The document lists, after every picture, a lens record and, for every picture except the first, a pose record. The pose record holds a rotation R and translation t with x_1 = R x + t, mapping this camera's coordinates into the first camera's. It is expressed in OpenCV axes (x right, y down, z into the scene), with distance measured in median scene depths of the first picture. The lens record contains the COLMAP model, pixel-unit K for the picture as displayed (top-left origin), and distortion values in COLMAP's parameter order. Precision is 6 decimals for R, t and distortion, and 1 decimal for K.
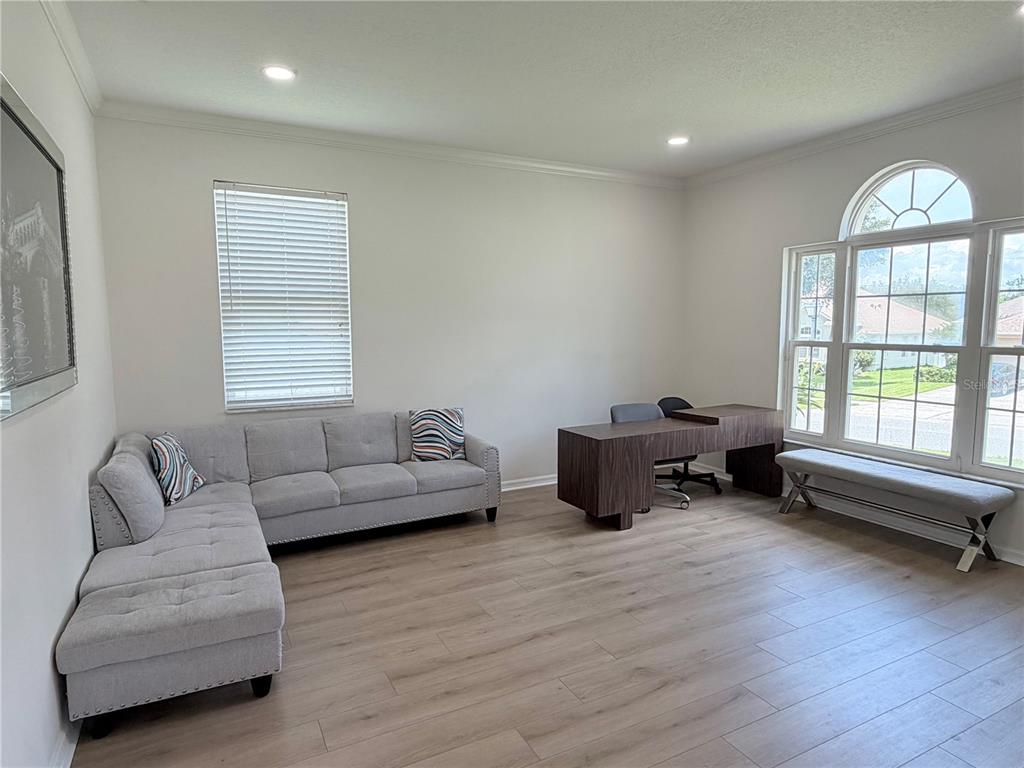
lens RADIAL K [[610.5, 0, 509.5], [0, 610.5, 389.6], [0, 0, 1]] dist [0.001353, 0.001584]
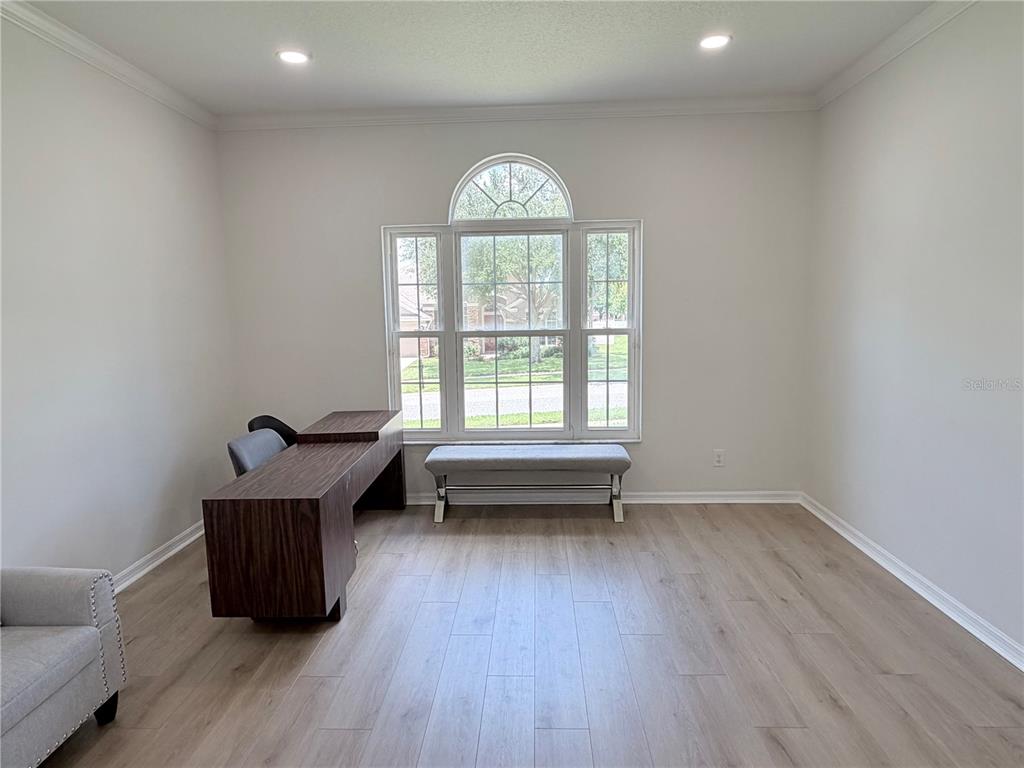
lens RADIAL K [[610.5, 0, 513.6], [0, 610.5, 386.9], [0, 0, 1]] dist [0.001353, 0.001584]
pose [[0.499841, -0.119444, 0.857842, -0.260896], [0.111962, 0.991046, 0.072754, -0.052296], [-0.858850, 0.059681, 0.508738, 0.457229]]
